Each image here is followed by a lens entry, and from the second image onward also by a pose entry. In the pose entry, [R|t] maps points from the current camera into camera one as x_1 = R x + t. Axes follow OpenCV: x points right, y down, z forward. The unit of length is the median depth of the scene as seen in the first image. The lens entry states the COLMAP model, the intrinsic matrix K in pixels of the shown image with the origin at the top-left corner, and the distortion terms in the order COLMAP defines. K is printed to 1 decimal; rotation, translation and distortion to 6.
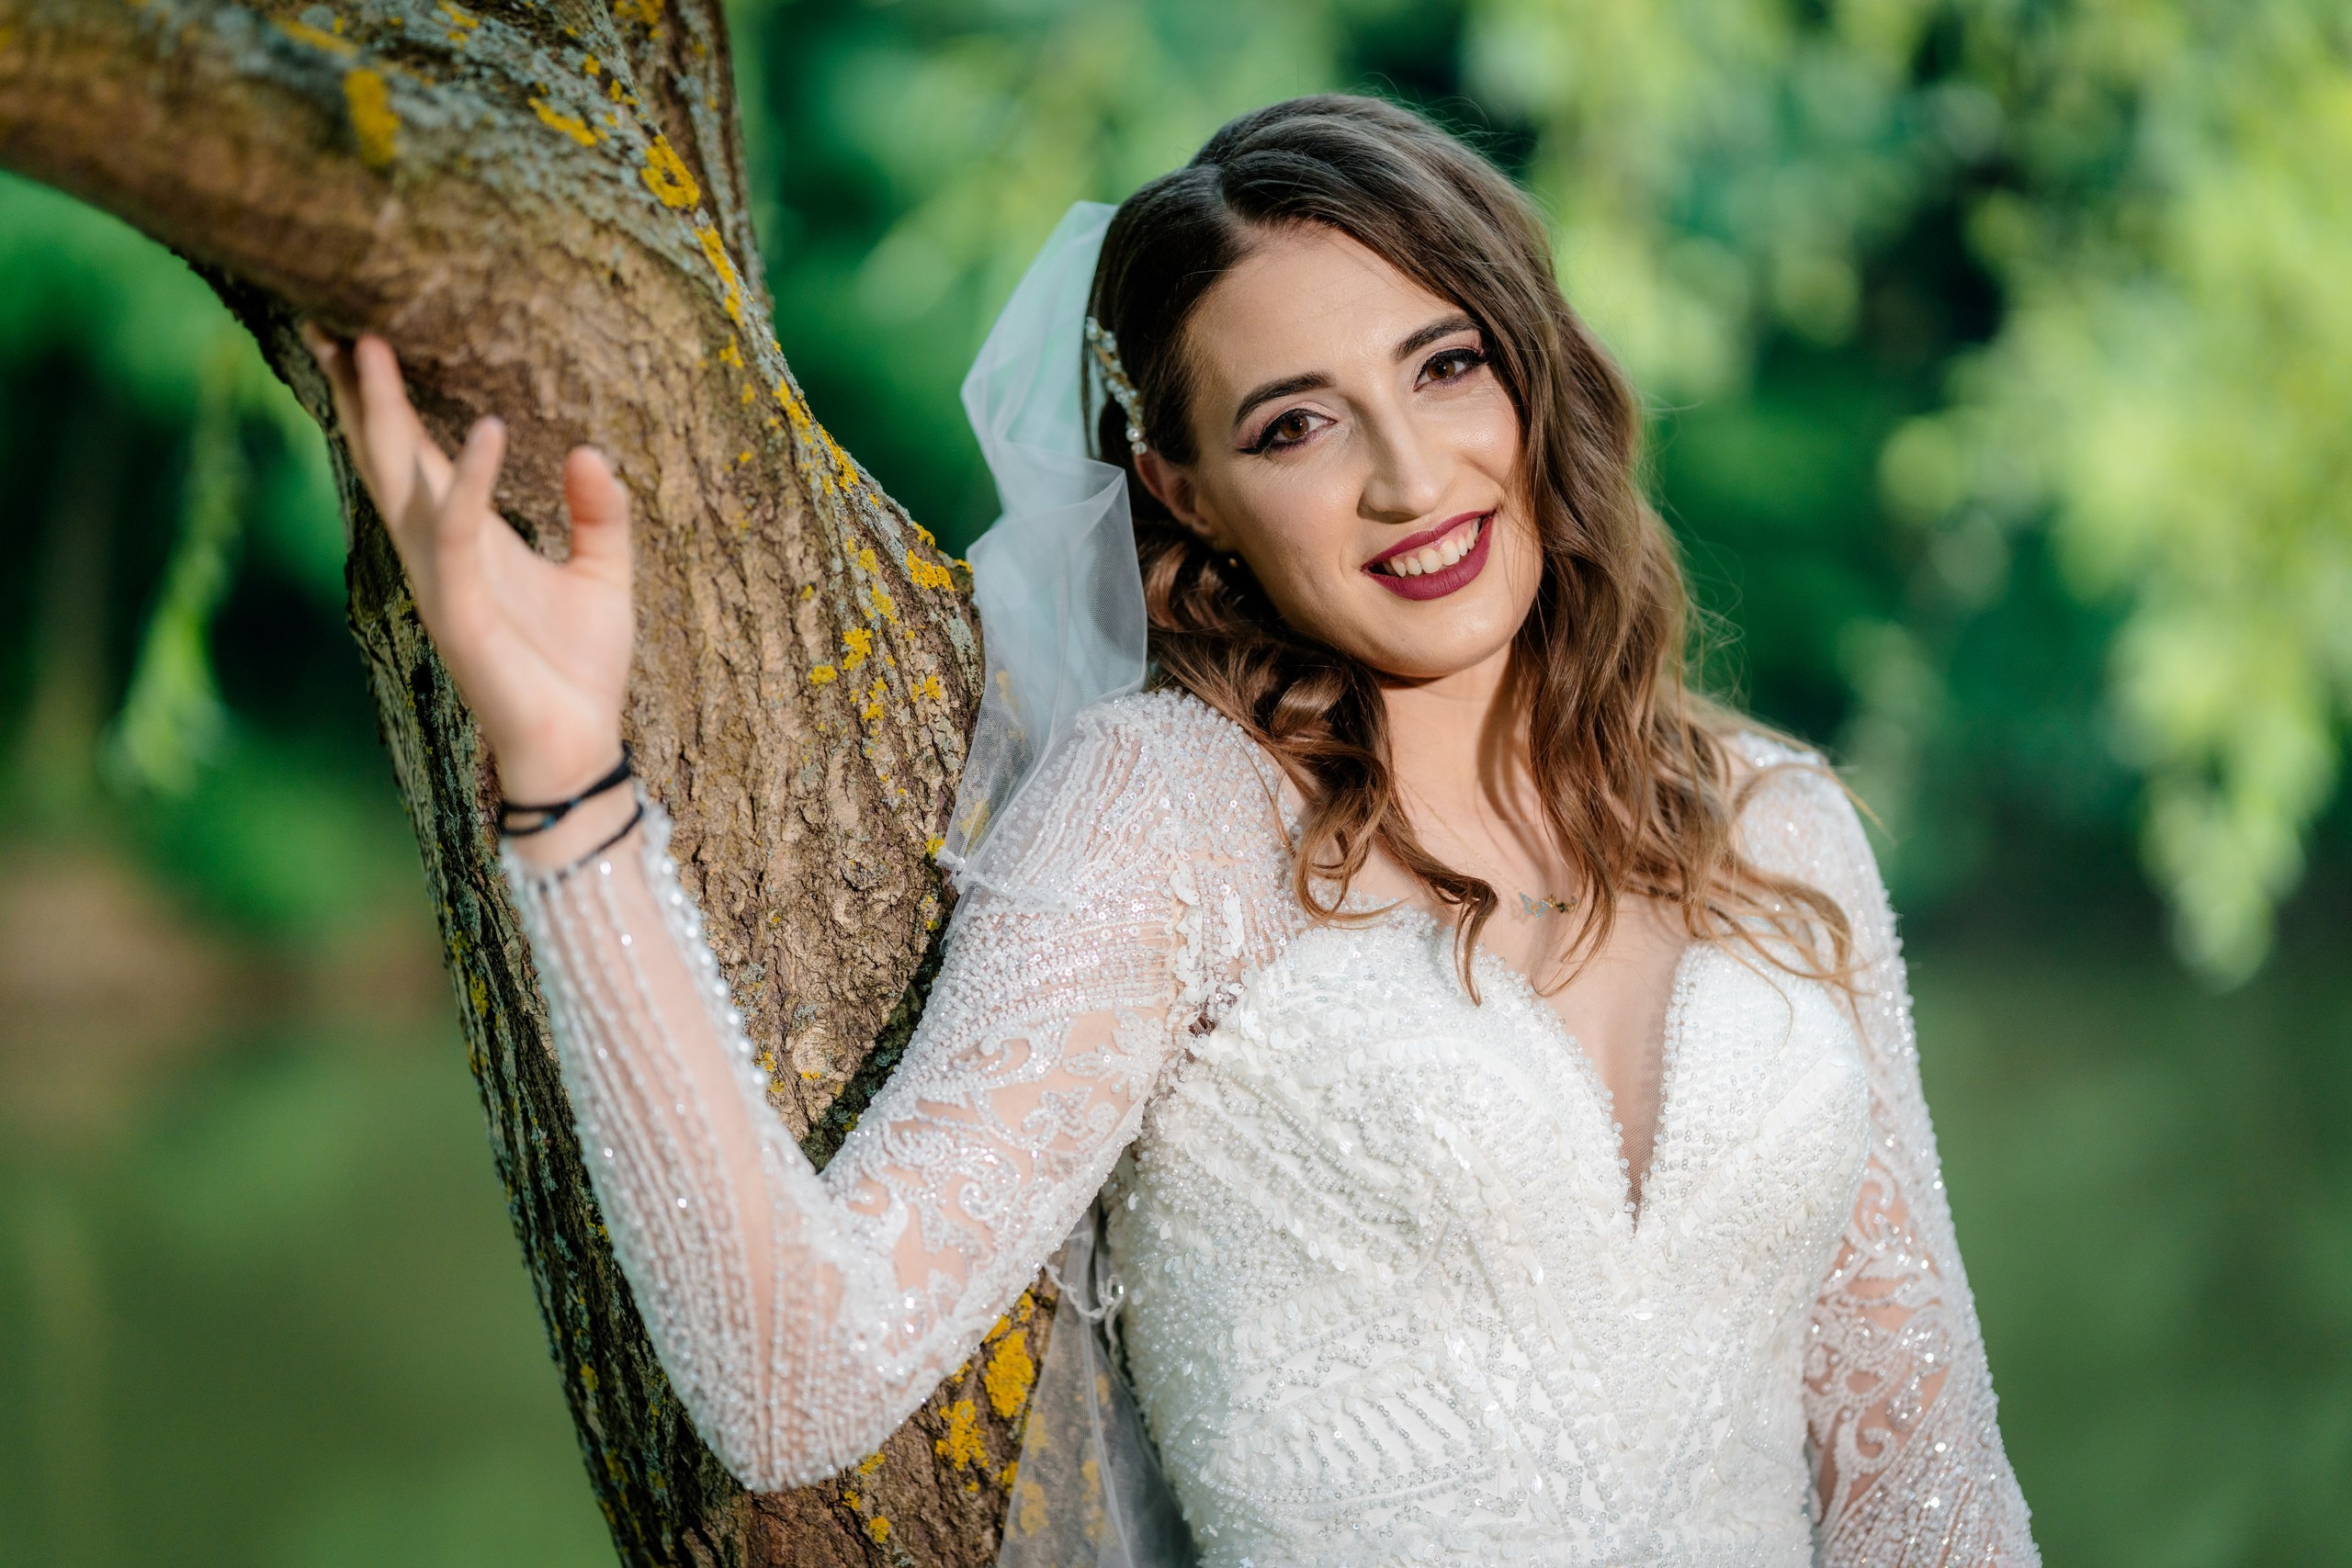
lens RADIAL K [[6141.7, 0, 1180.9], [0, 6141.7, 779.6], [0, 0, 1]] dist [-0.076457, 0.000000]
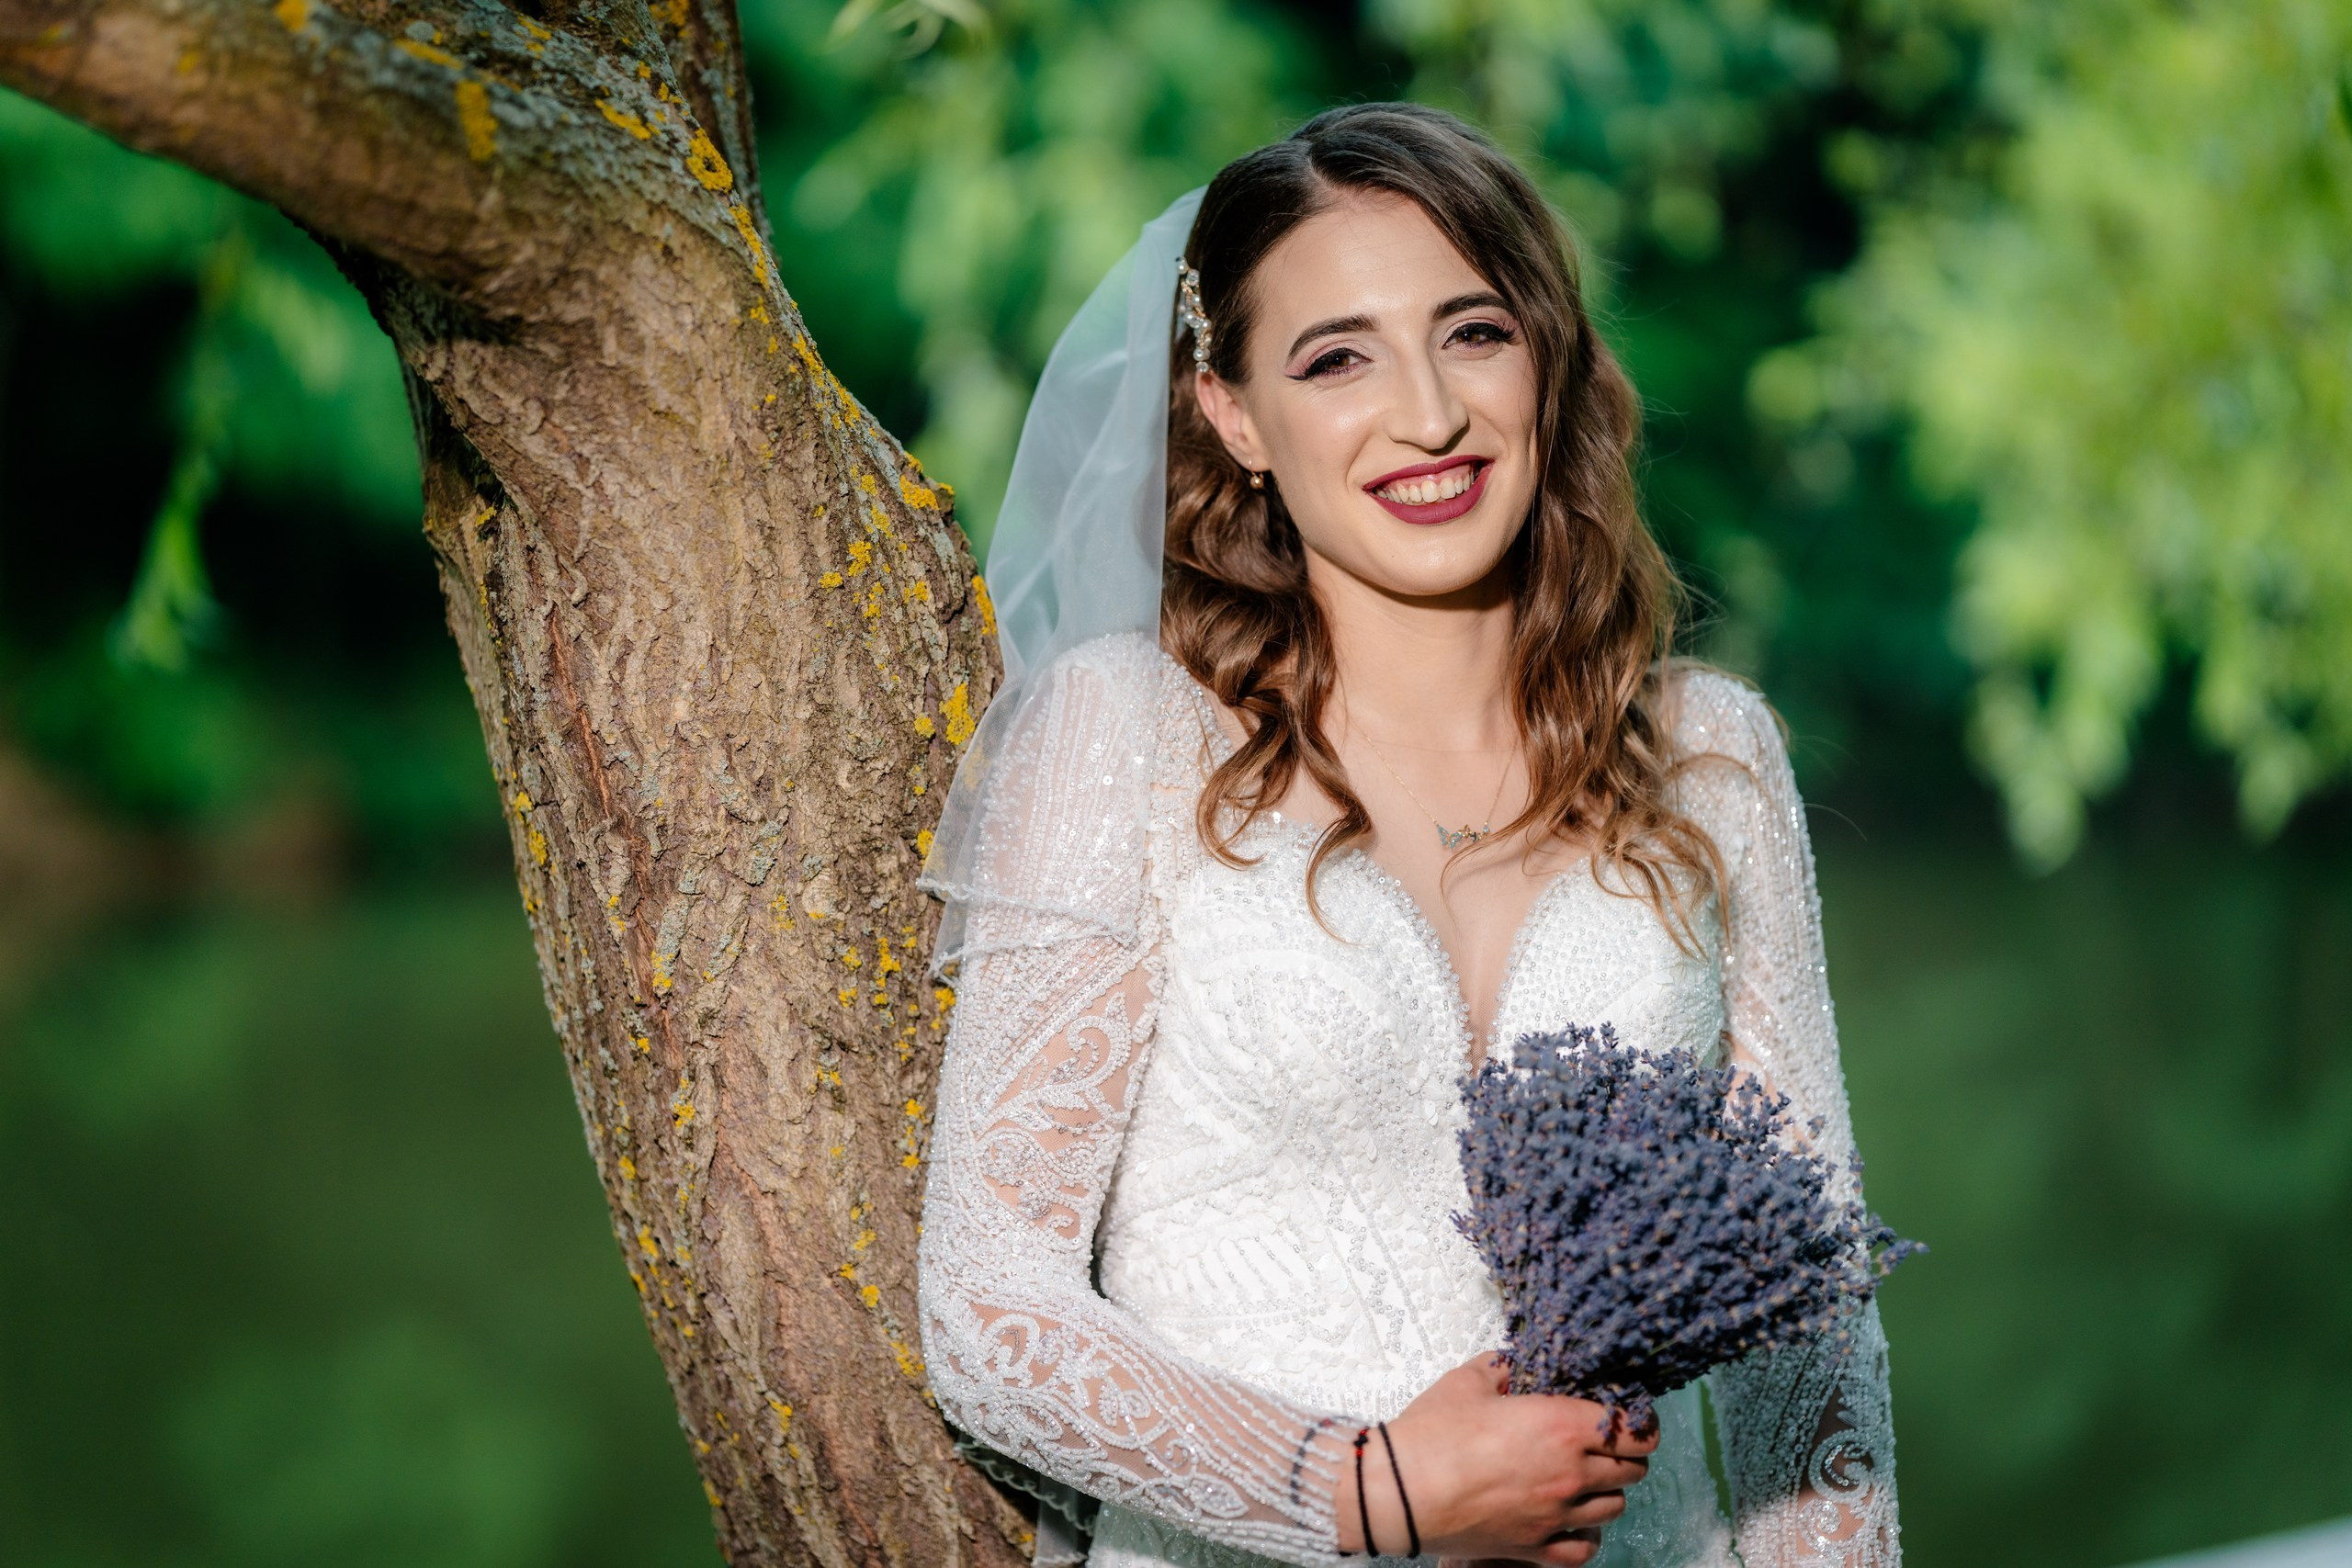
lens RADIAL K [[6141.7, 0, 1171.4], [0, 6141.7, 787.4], [0, 0, 1]] dist [-0.076457, 0.000000]
pose [[0.999791, 0.006950, 0.019228, -0.014675], [-0.007313, 0.999794, 0.018914, 0.000267], [-0.019092, -0.019051, 0.999636, -0.198367]]
